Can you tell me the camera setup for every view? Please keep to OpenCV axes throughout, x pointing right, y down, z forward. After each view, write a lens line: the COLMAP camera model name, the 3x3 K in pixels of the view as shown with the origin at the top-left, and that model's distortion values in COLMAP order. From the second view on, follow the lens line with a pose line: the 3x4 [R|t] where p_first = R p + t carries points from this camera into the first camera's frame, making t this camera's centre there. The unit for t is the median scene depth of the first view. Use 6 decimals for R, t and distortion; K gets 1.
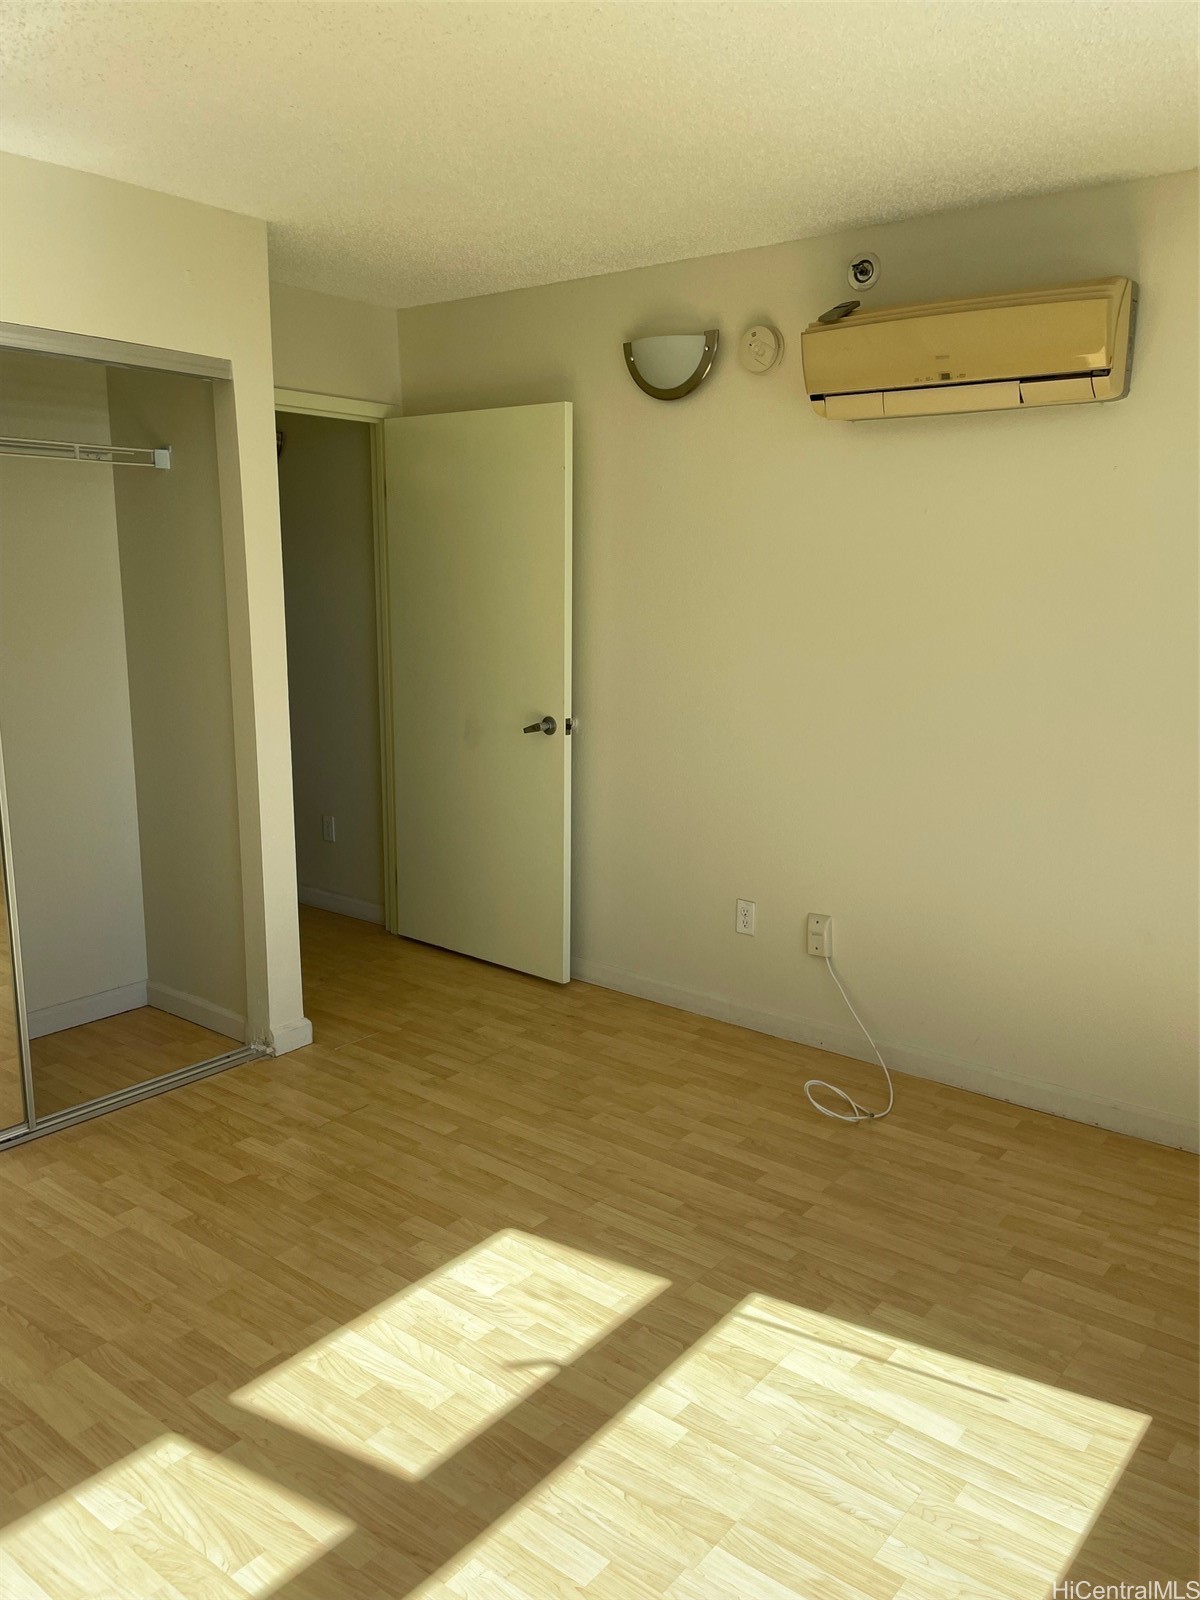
lens RADIAL K [[1207.0, 0, 605.0], [0, 1207.0, 799.4], [0, 0, 1]] dist [0.046859, -0.066000]
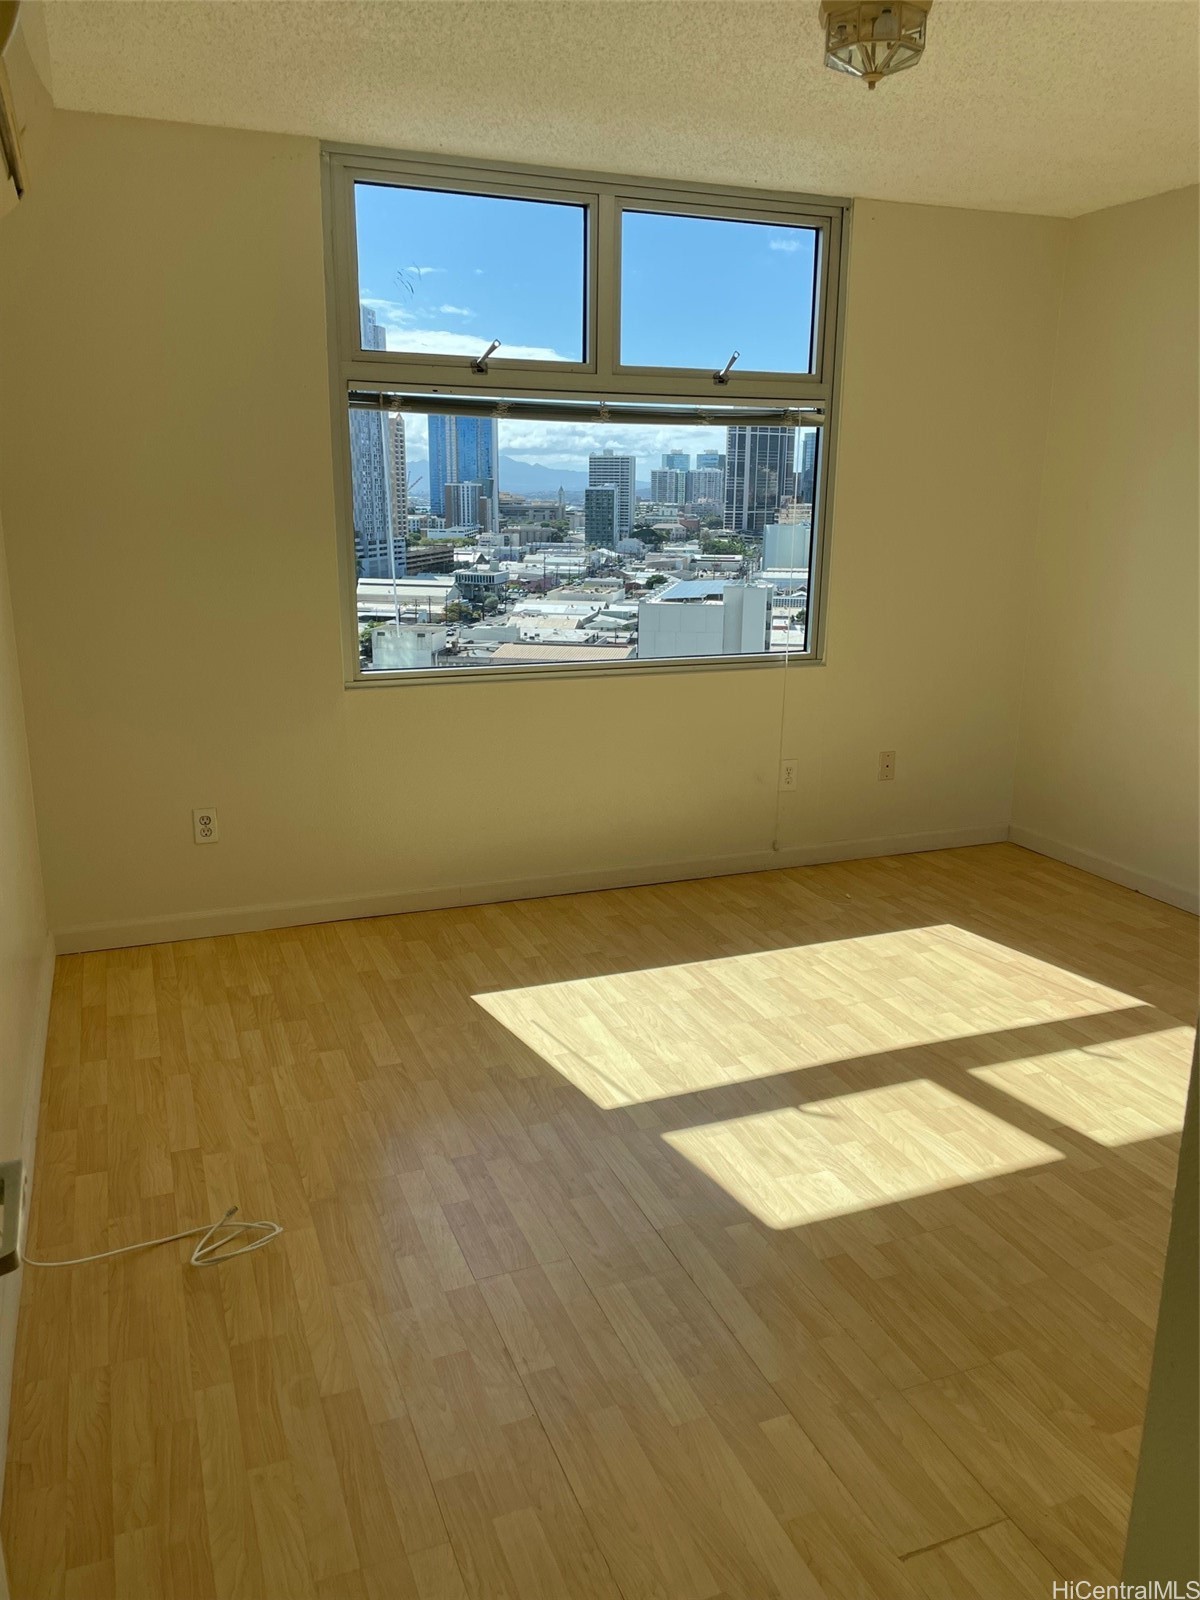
lens RADIAL K [[1207.0, 0, 602.4], [0, 1207.0, 799.2], [0, 0, 1]] dist [0.046859, -0.066000]
pose [[-0.868268, -0.136903, 0.476832, -0.392847], [0.078803, 0.910904, 0.405023, -0.334141], [-0.489797, 0.389245, -0.780120, 1.837371]]
